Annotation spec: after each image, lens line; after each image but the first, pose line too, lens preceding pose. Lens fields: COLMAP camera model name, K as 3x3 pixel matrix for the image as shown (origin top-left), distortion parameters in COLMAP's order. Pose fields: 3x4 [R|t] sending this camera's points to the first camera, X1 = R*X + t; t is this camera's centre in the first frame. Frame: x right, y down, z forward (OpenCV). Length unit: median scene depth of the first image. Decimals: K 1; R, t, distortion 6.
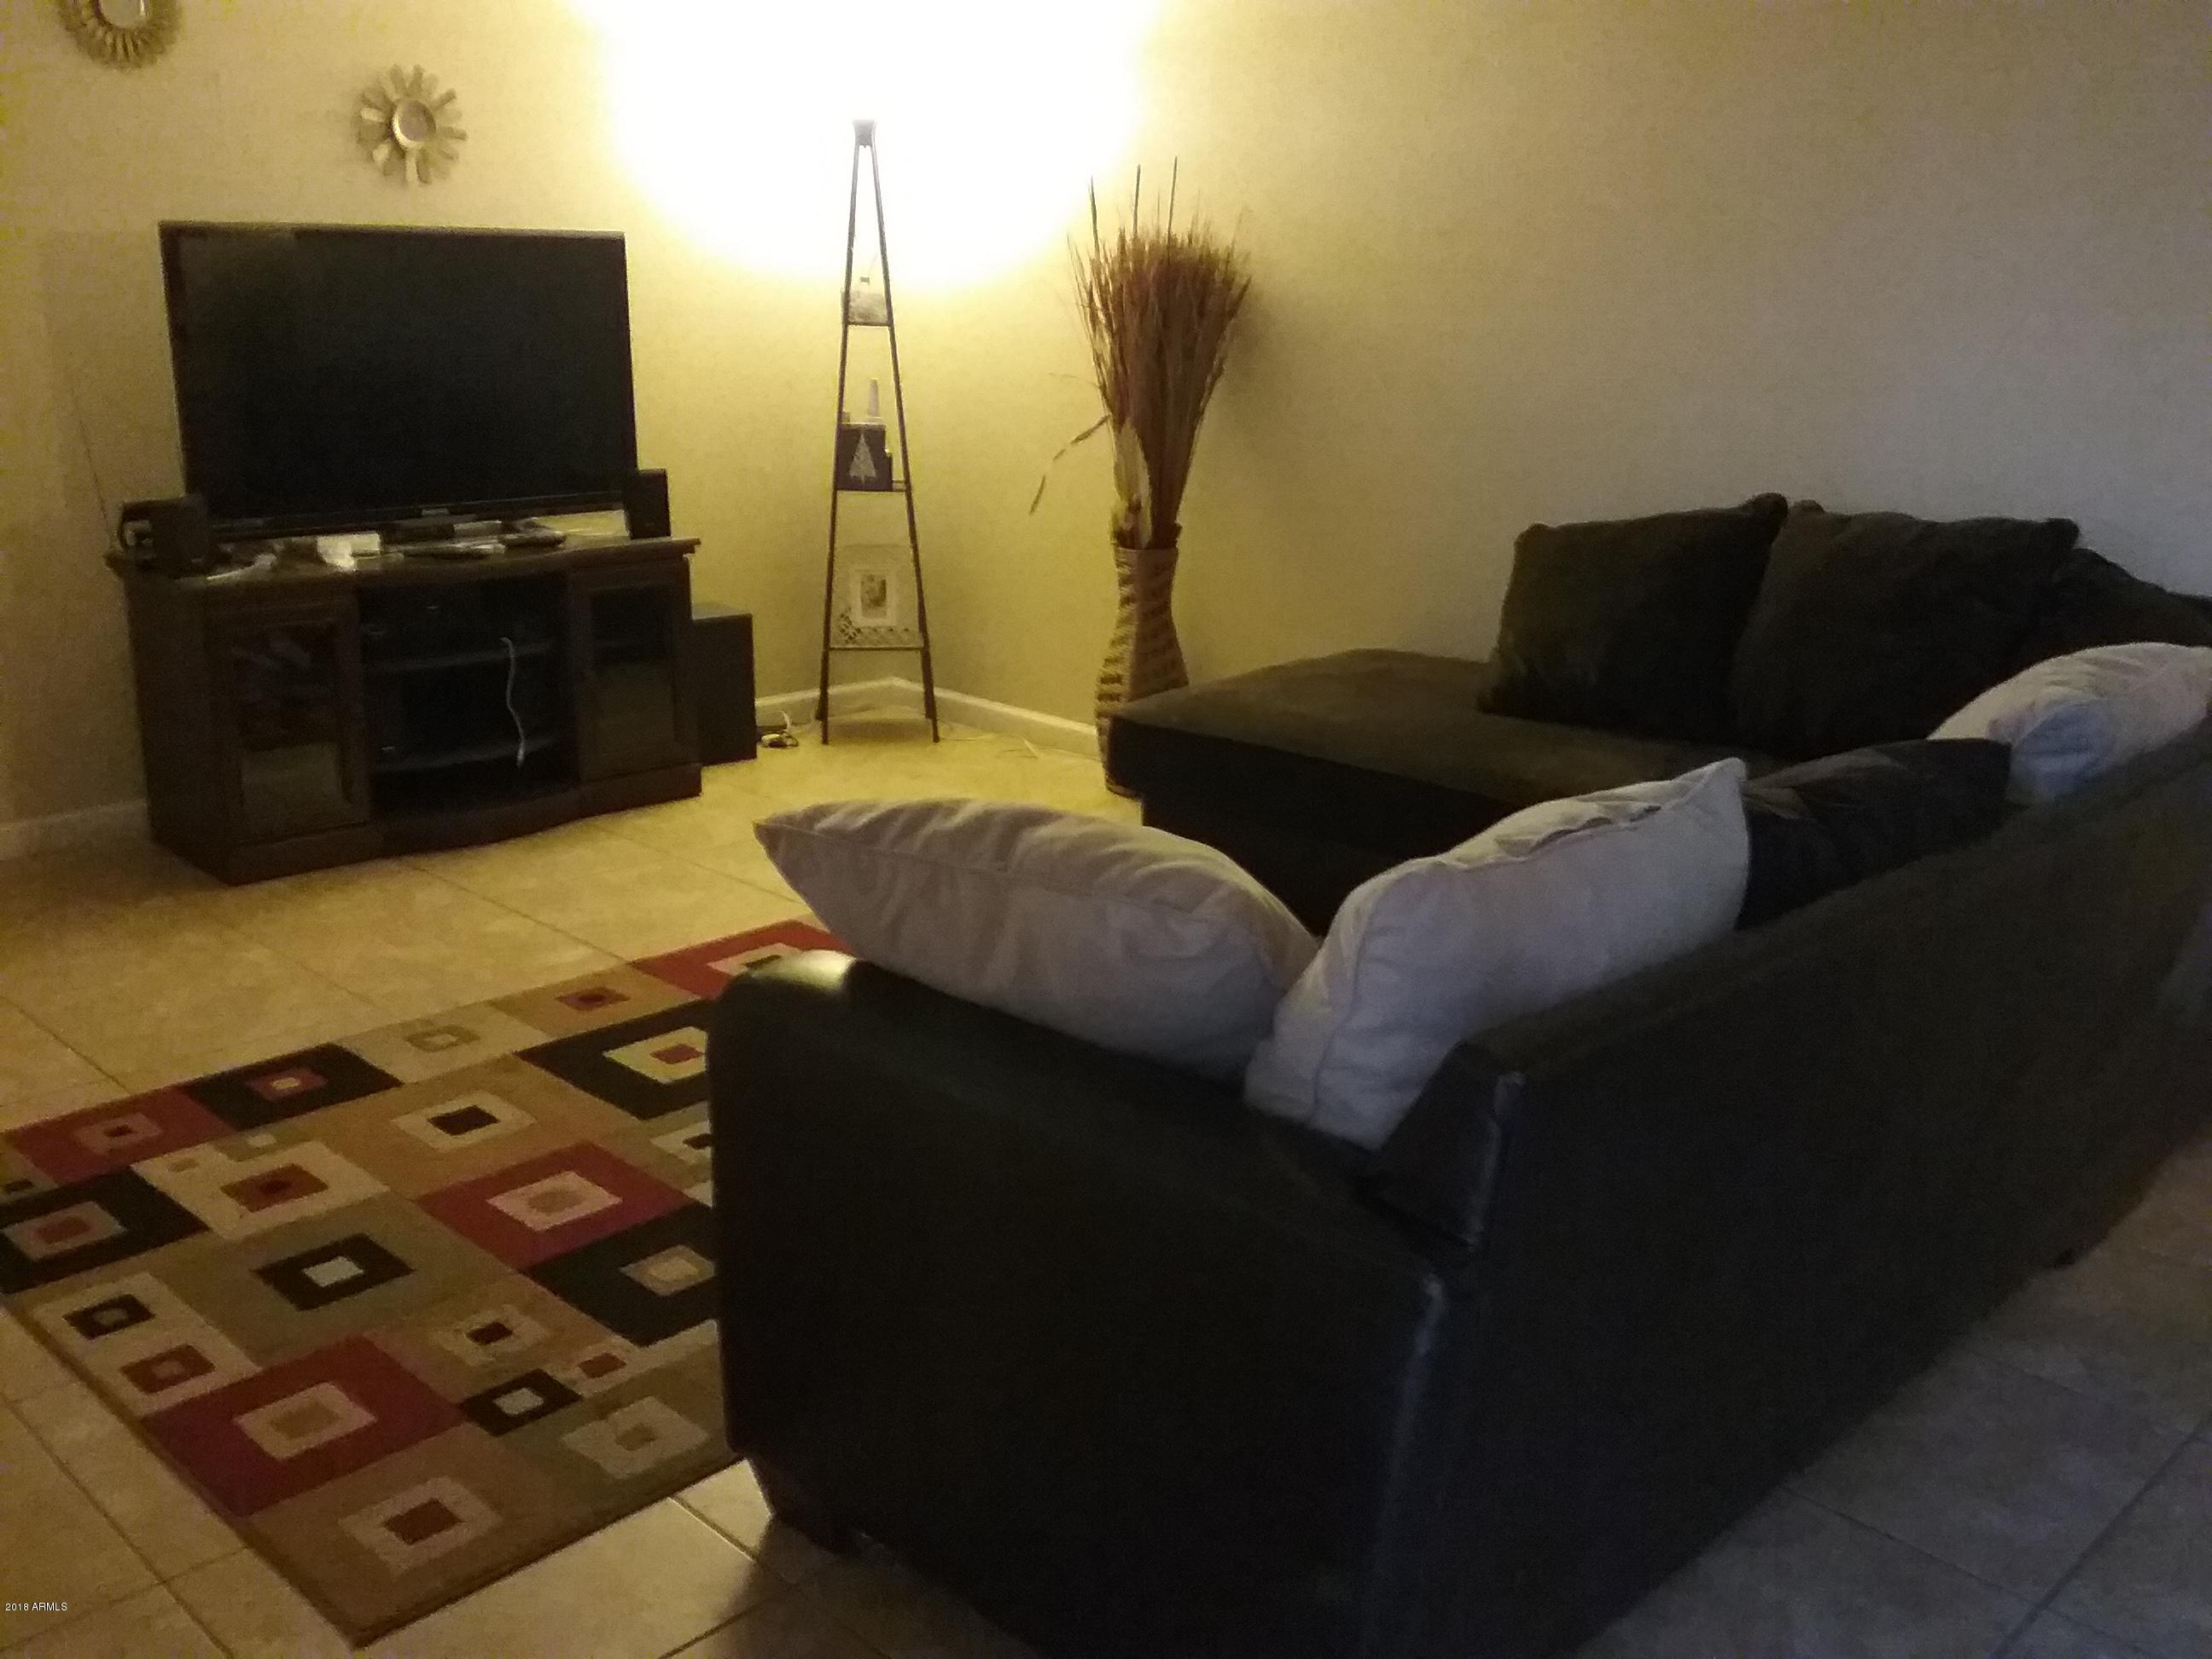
lens RADIAL K [[2033.6, 0, 1106.0], [0, 2033.6, 829.5], [0, 0, 1]] dist [0.096977, -0.186404]
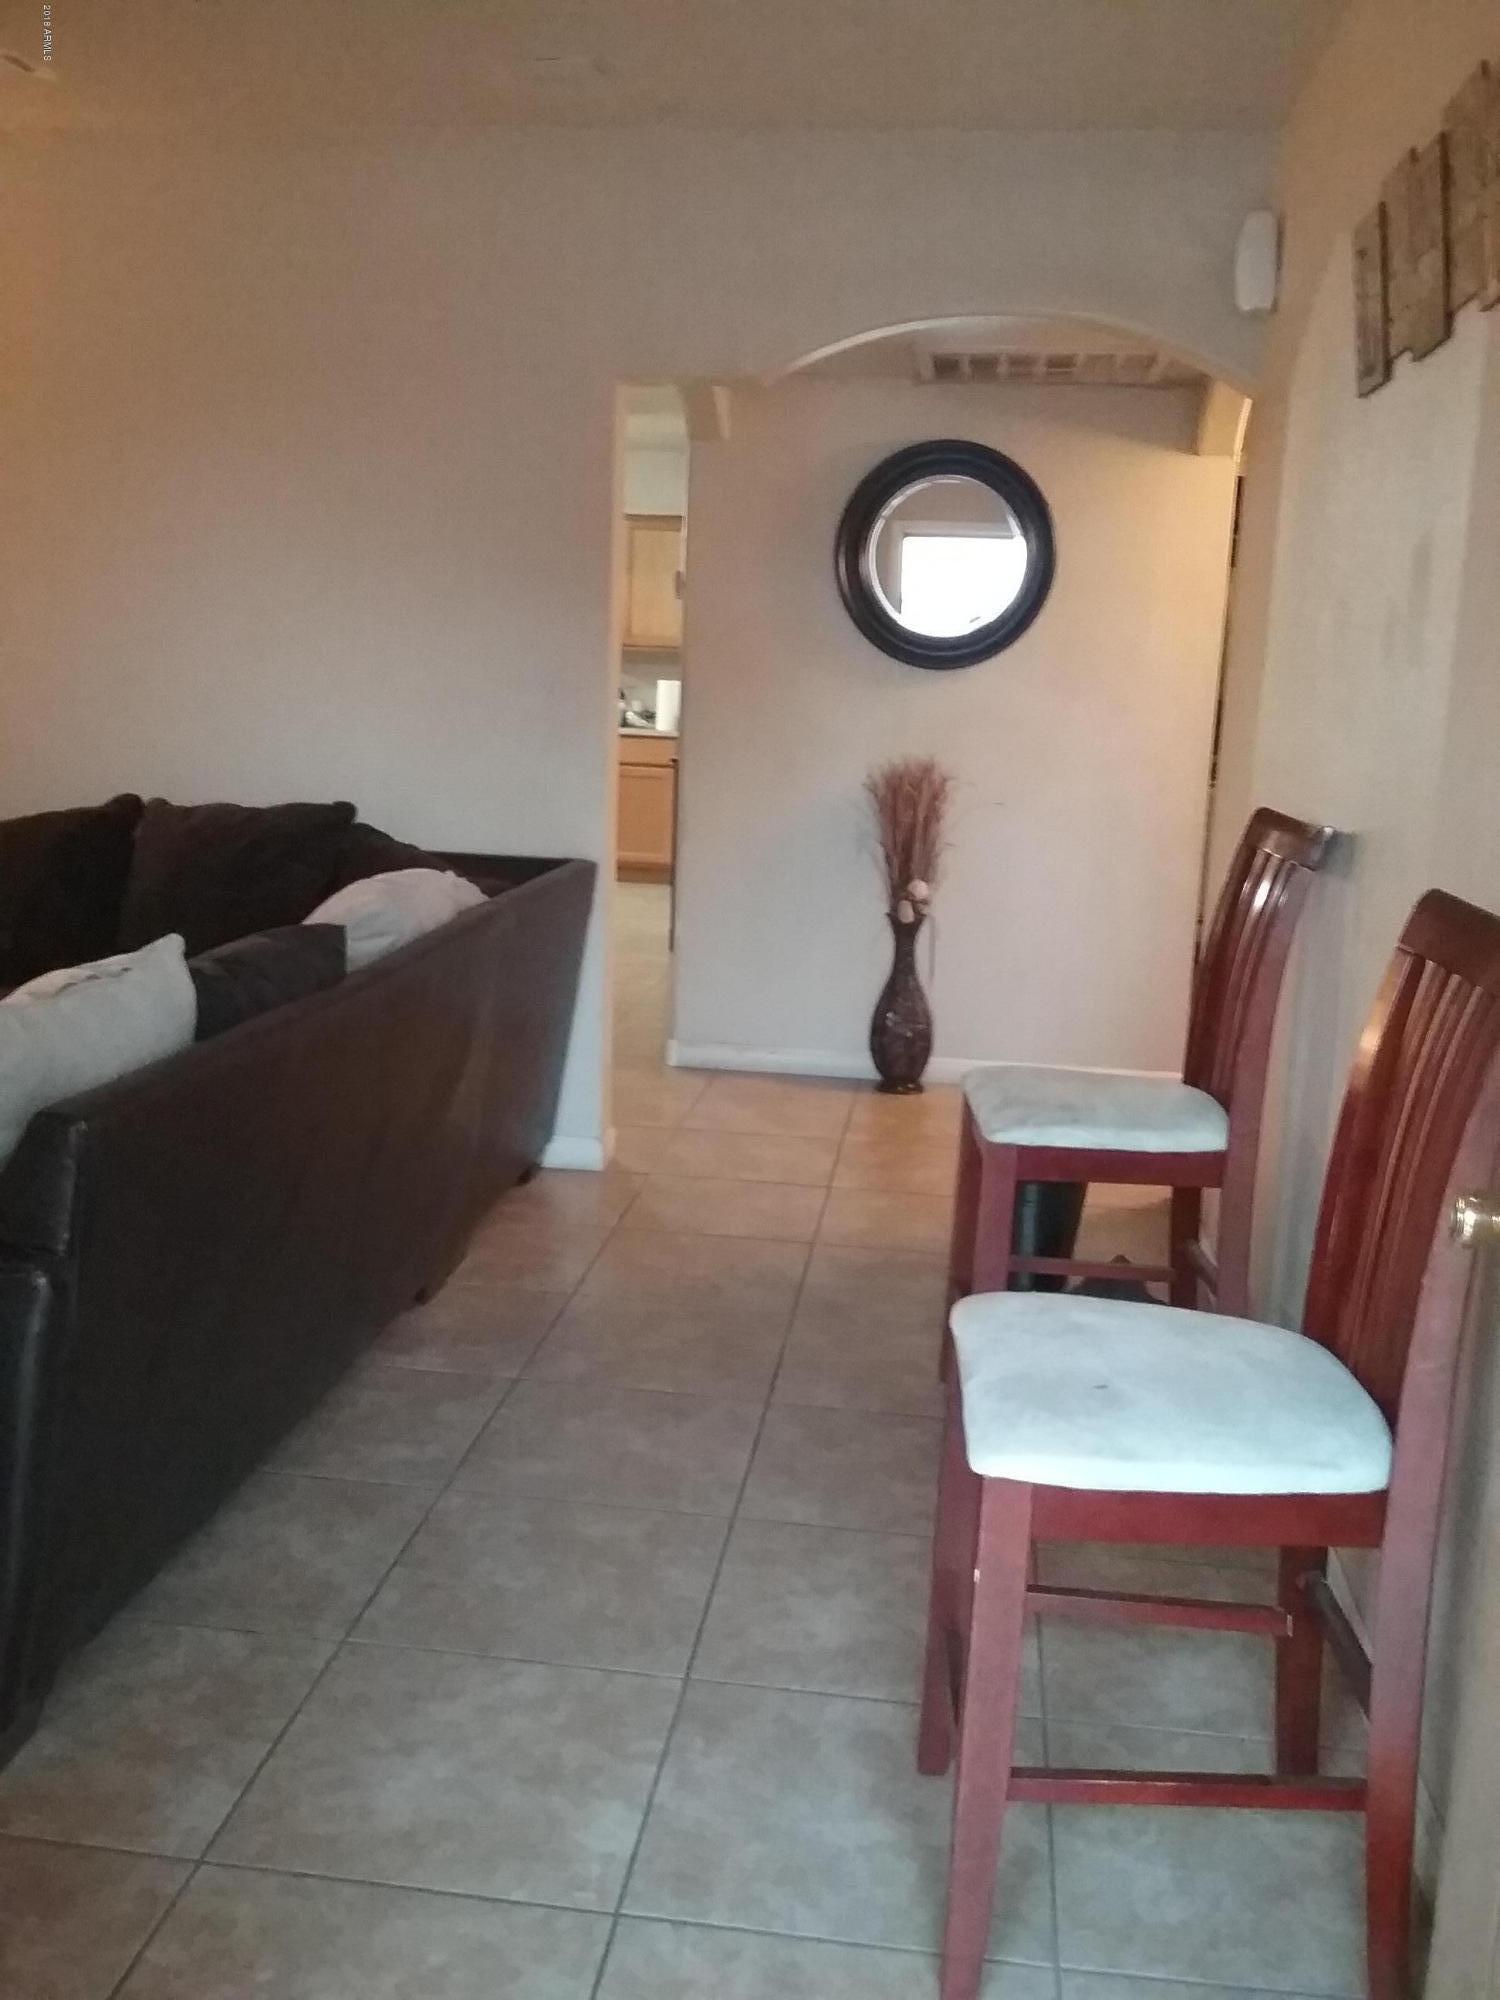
lens RADIAL K [[1838.7, 0, 750.0], [0, 1838.7, 1000.0], [0, 0, 1]] dist [0.096977, -0.186404]
pose [[0.789802, -0.099052, 0.605311, -0.118756], [0.145646, 0.988934, -0.028211, 0.076057], [-0.595818, 0.110442, 0.795489, -0.194686]]
